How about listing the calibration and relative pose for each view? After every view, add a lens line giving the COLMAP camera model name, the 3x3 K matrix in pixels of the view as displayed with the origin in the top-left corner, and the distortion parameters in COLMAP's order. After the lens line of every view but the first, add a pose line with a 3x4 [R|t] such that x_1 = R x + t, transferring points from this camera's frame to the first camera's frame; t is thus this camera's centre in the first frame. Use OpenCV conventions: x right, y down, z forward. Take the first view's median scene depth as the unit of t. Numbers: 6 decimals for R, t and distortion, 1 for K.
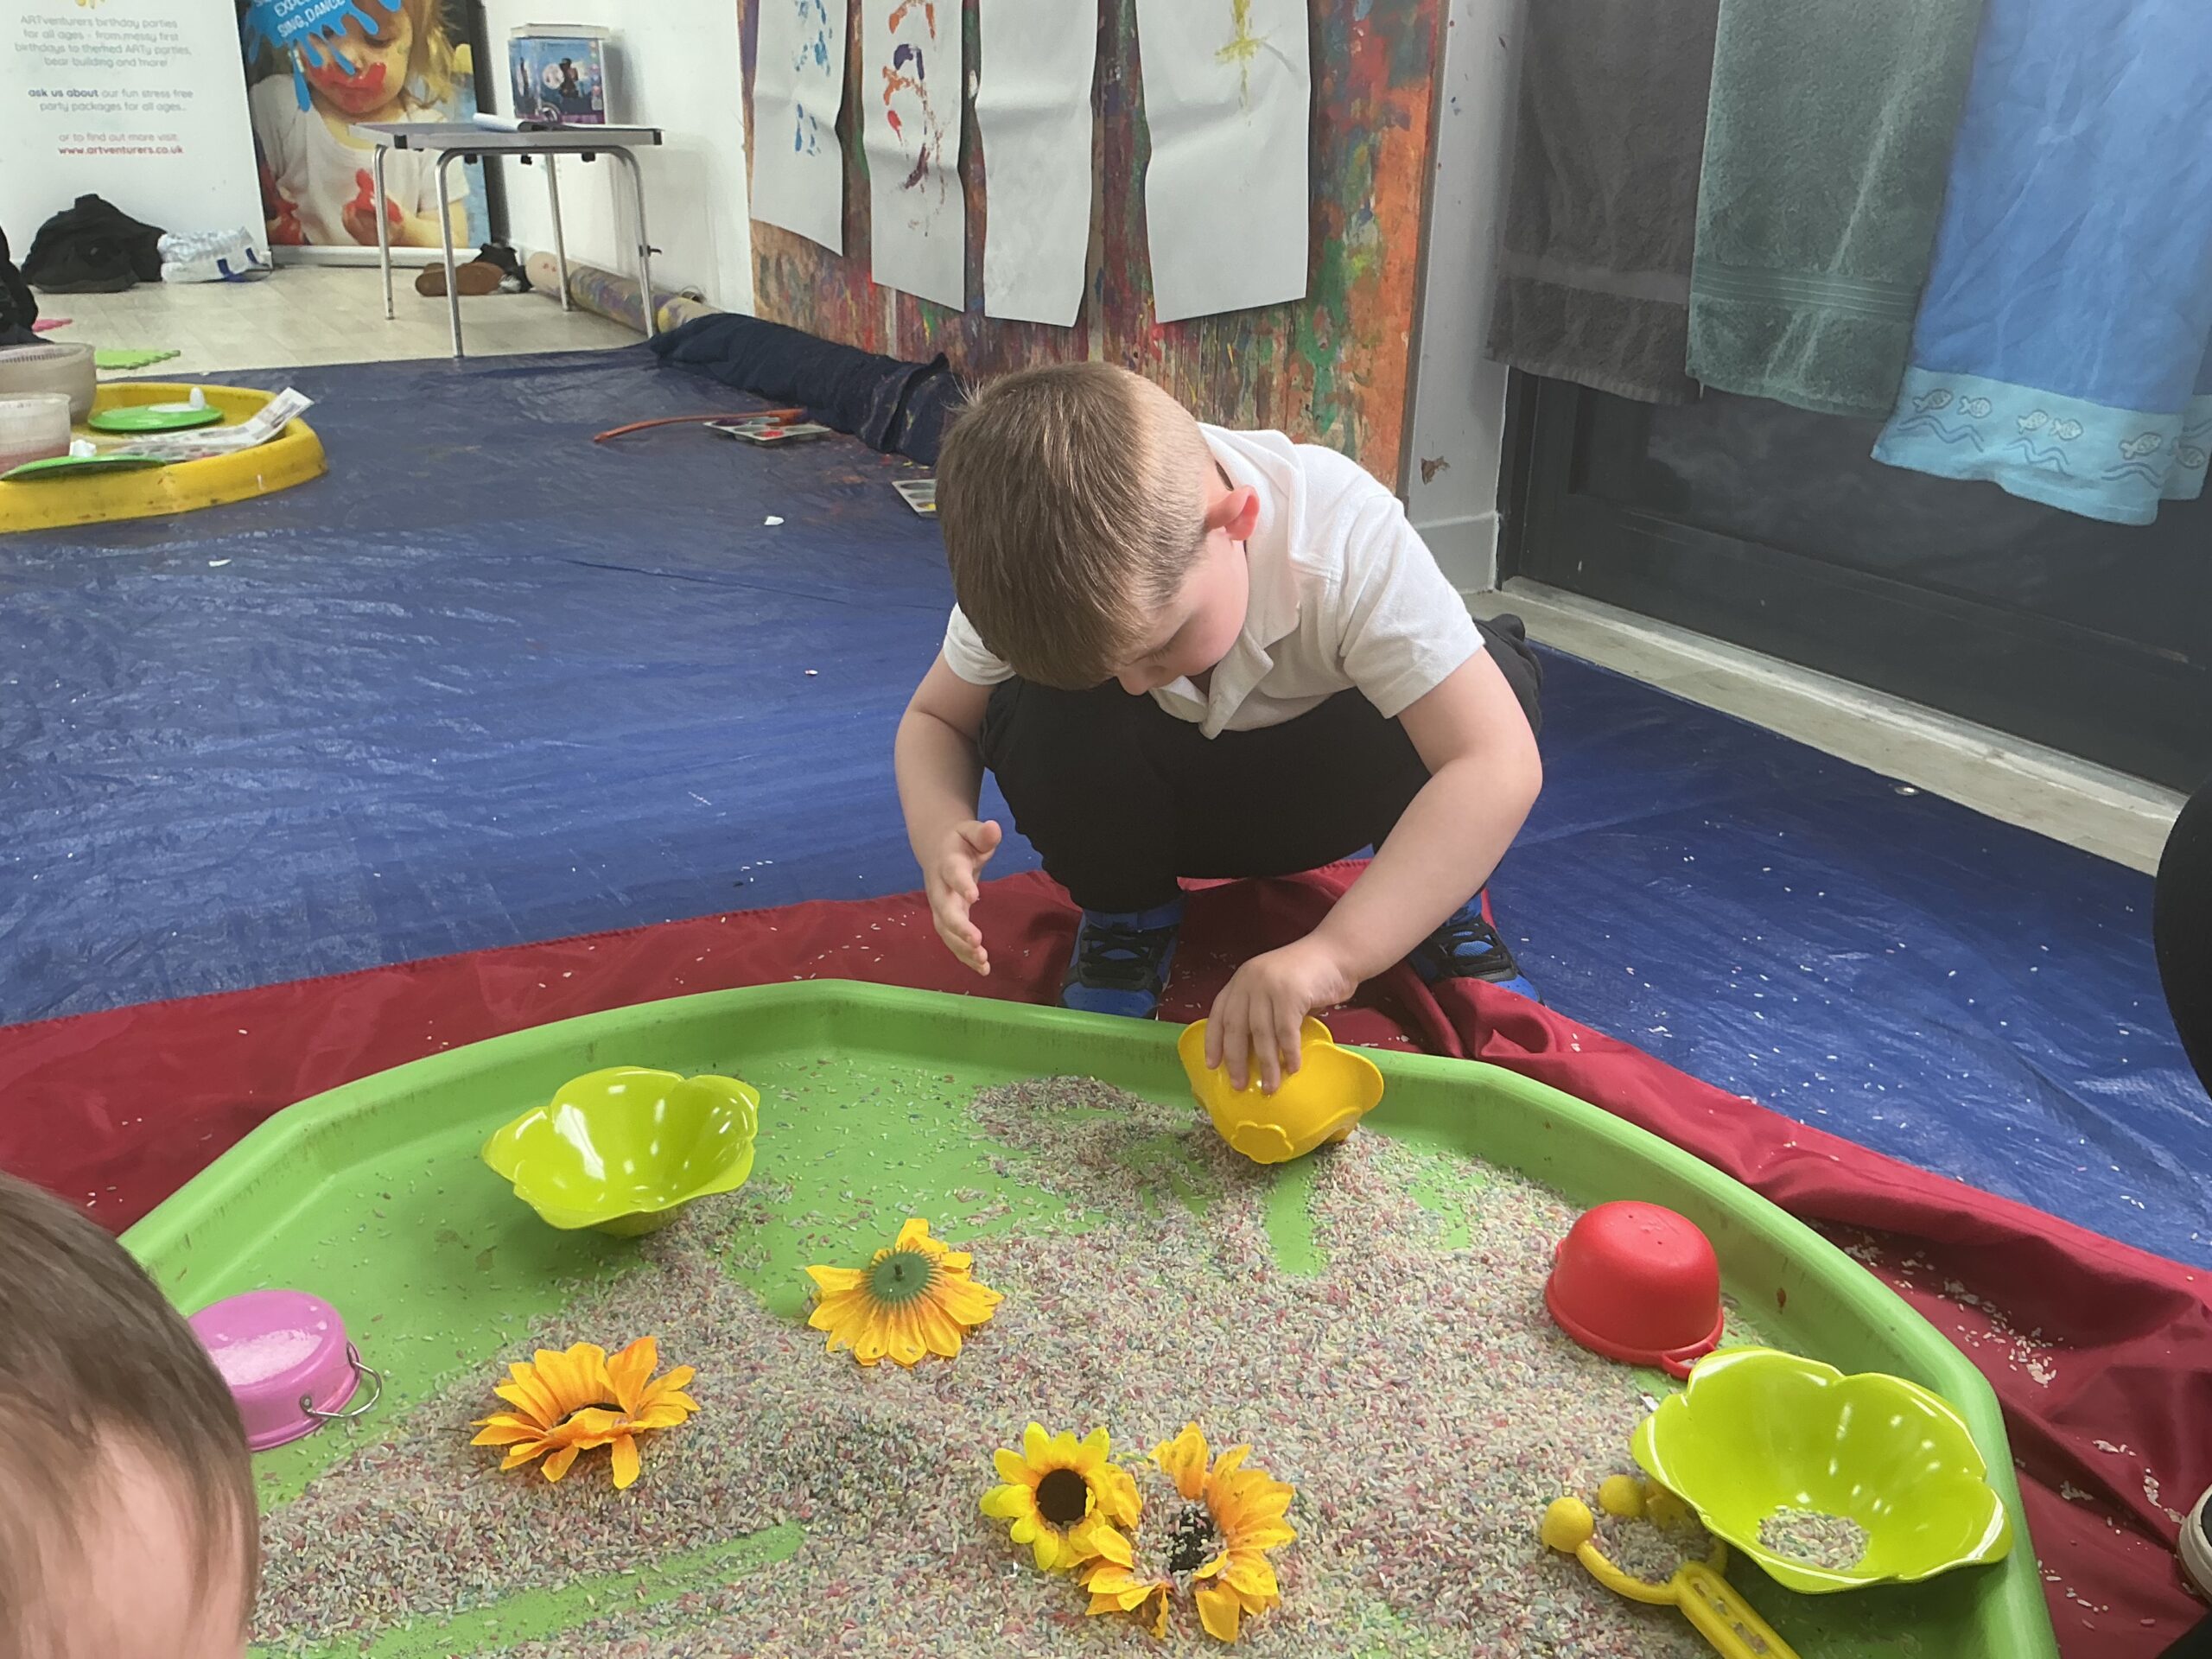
lens RADIAL K [[1886.8, 0, 1106.0], [0, 1886.8, 829.5], [0, 0, 1]] dist [0.040556, -0.106202]
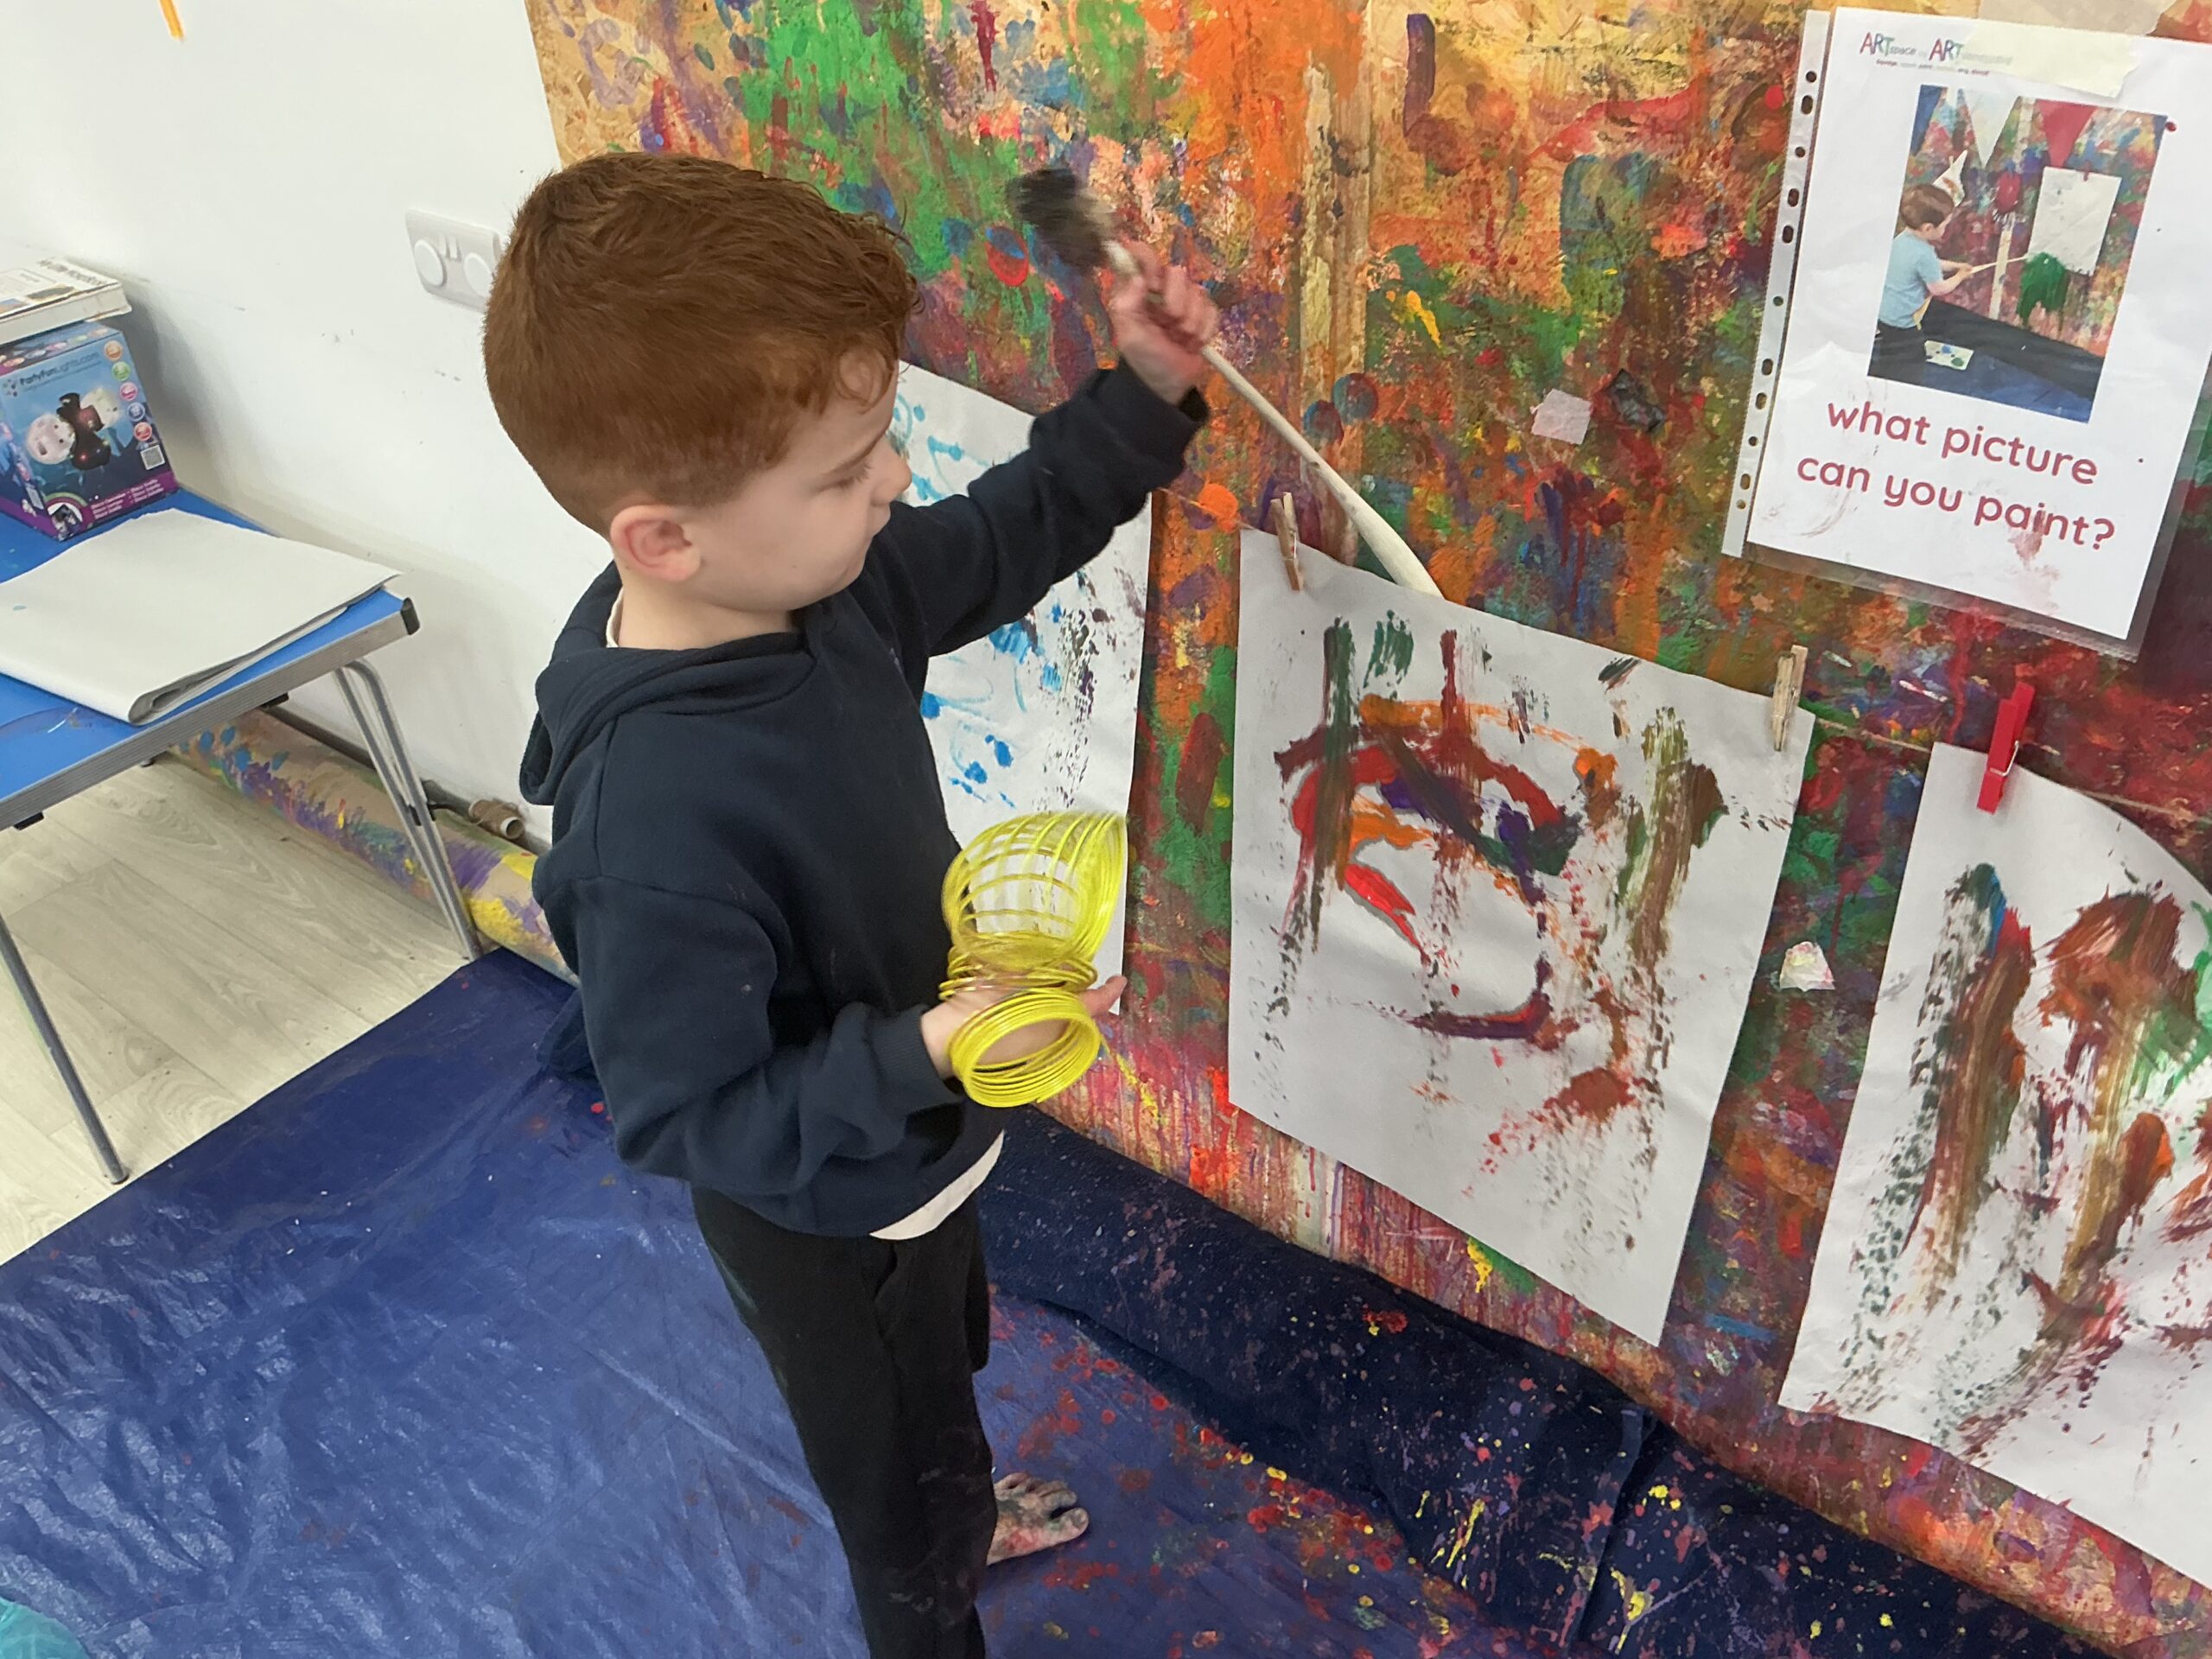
lens RADIAL K [[1840.8, 0, 1106.0], [0, 1840.8, 829.5], [0, 0, 1]] dist [0.161773, -0.345423]
pose [[0.925071, -0.277420, 0.259386, -0.157138], [0.210792, 0.943153, 0.256962, -0.294022], [-0.315927, -0.183031, 0.930962, 0.377696]]
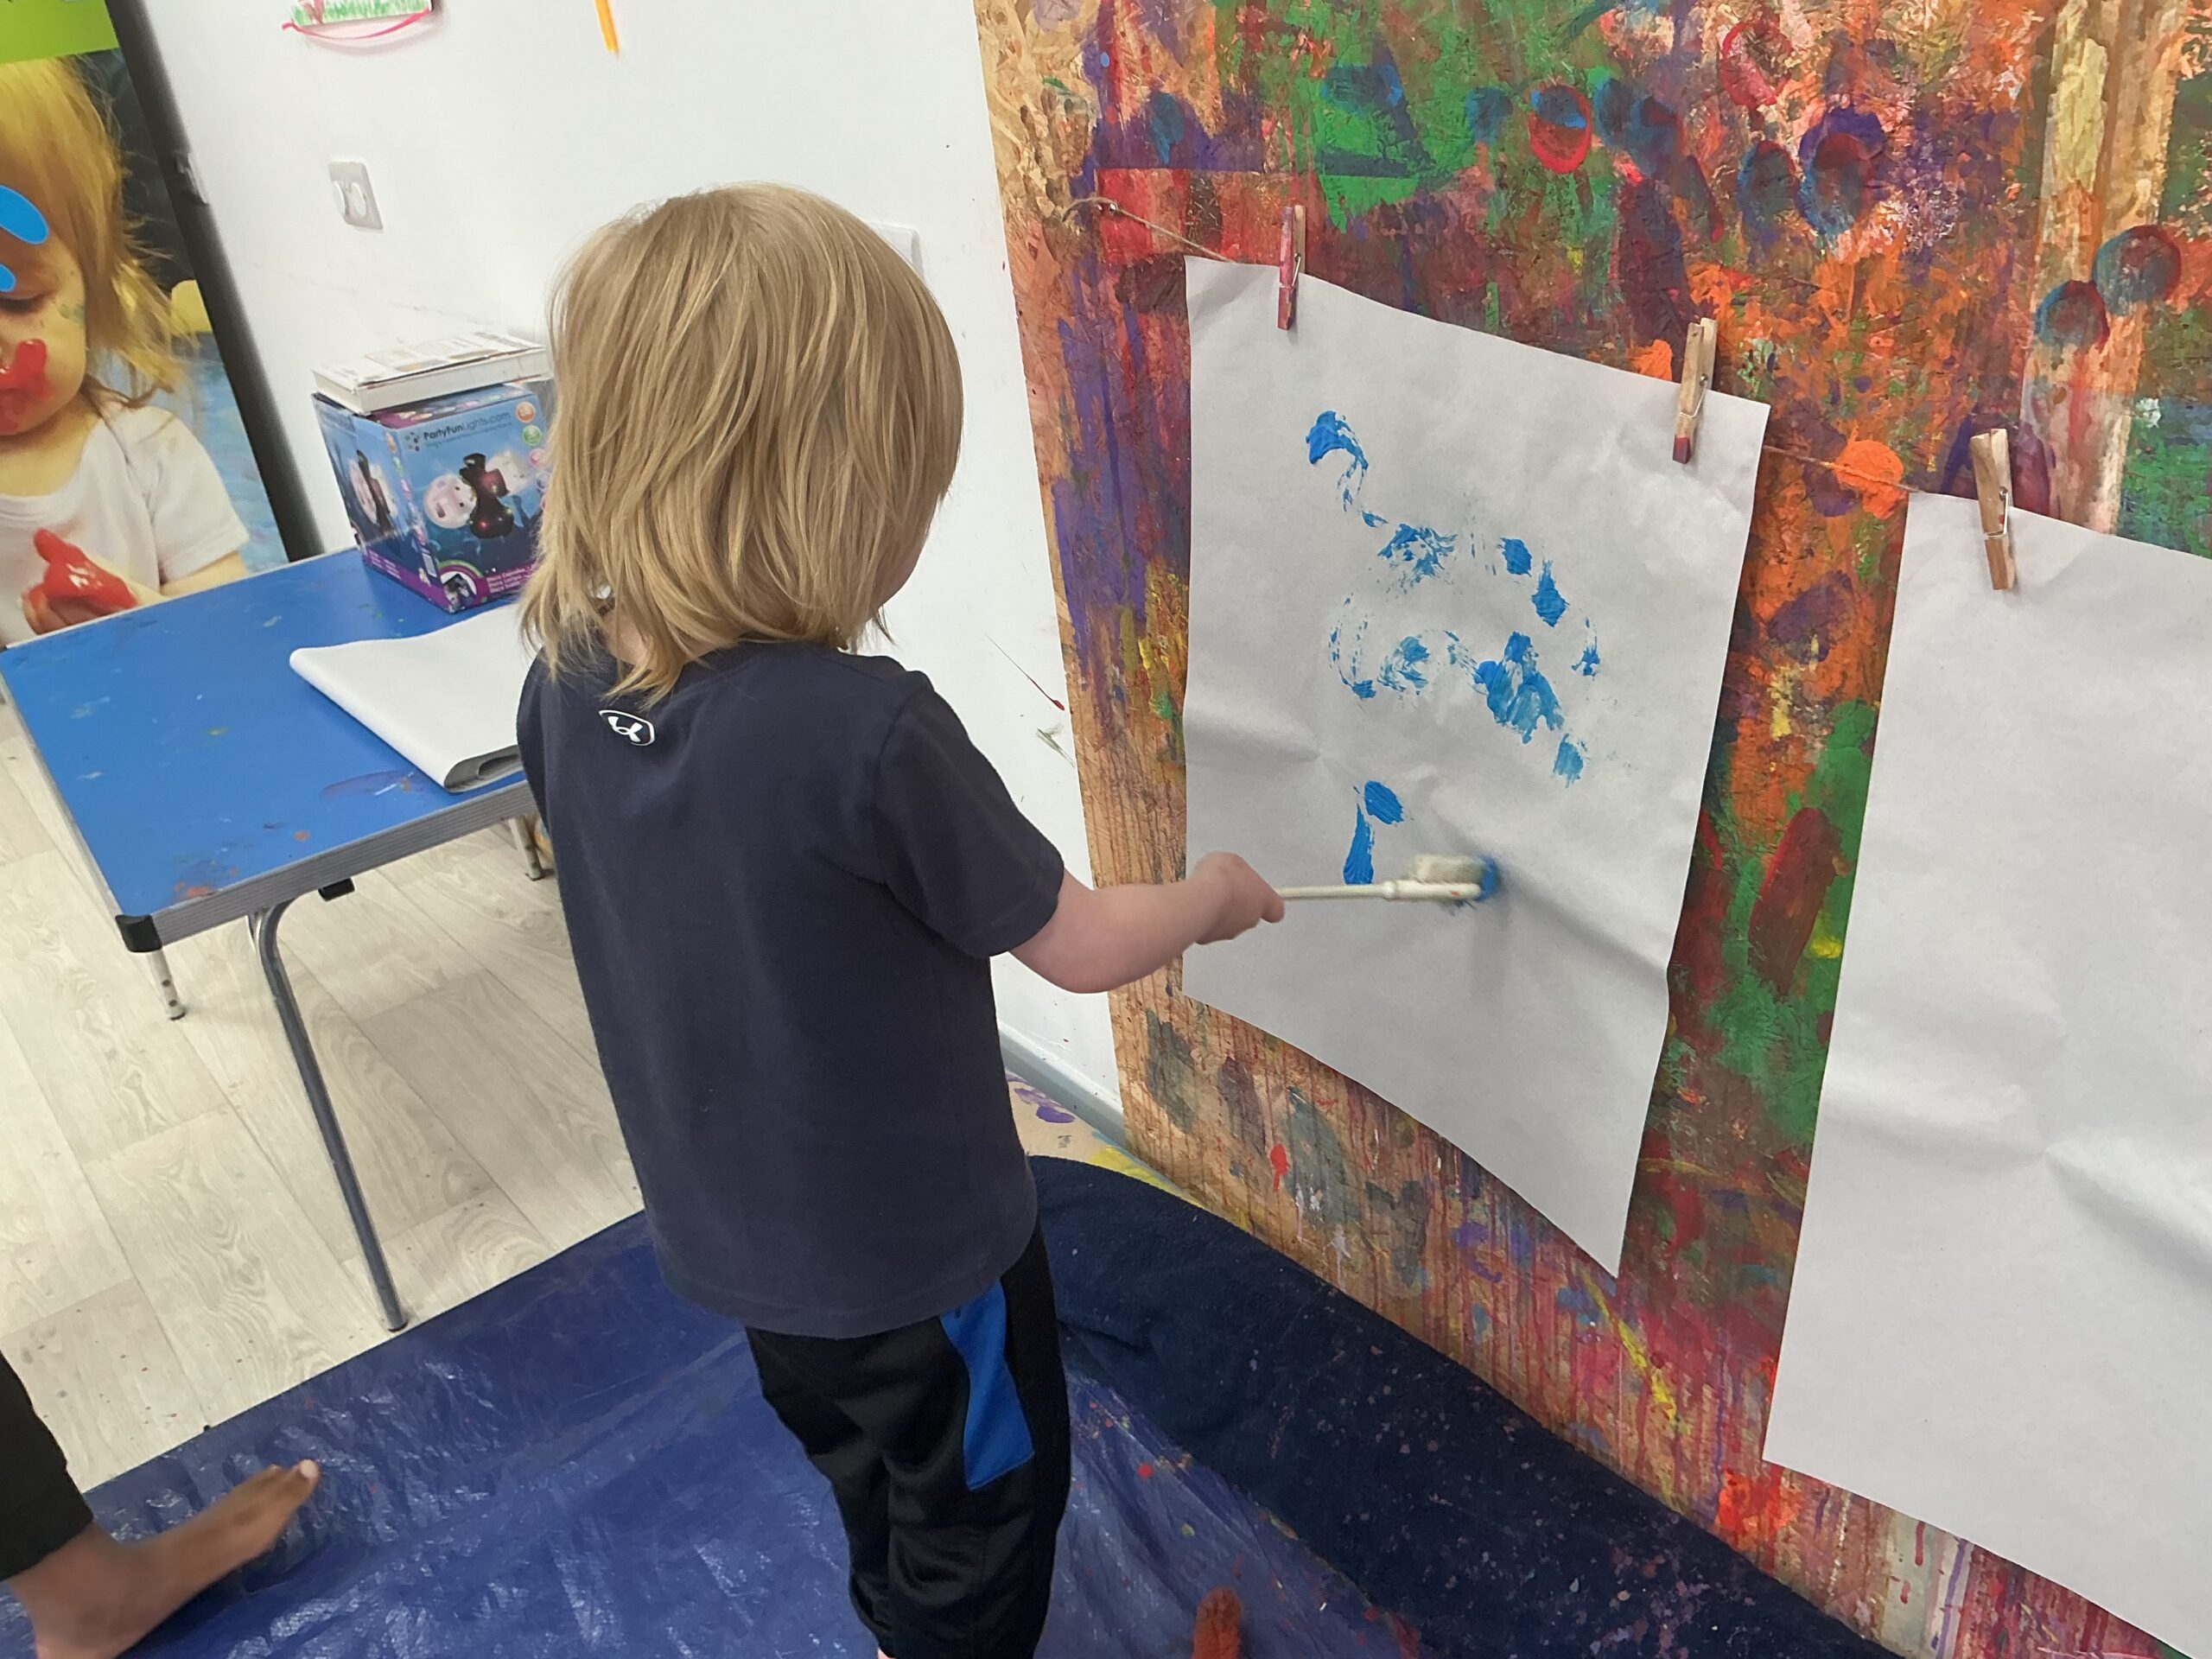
lens RADIAL K [[1886.8, 0, 1106.0], [0, 1886.8, 829.5], [0, 0, 1]] dist [0.040556, -0.106202]
pose [[0.981173, -0.180865, 0.067729, -0.149922], [0.174534, 0.980529, 0.090001, -0.267900], [-0.082688, -0.076486, 0.993636, 0.441458]]
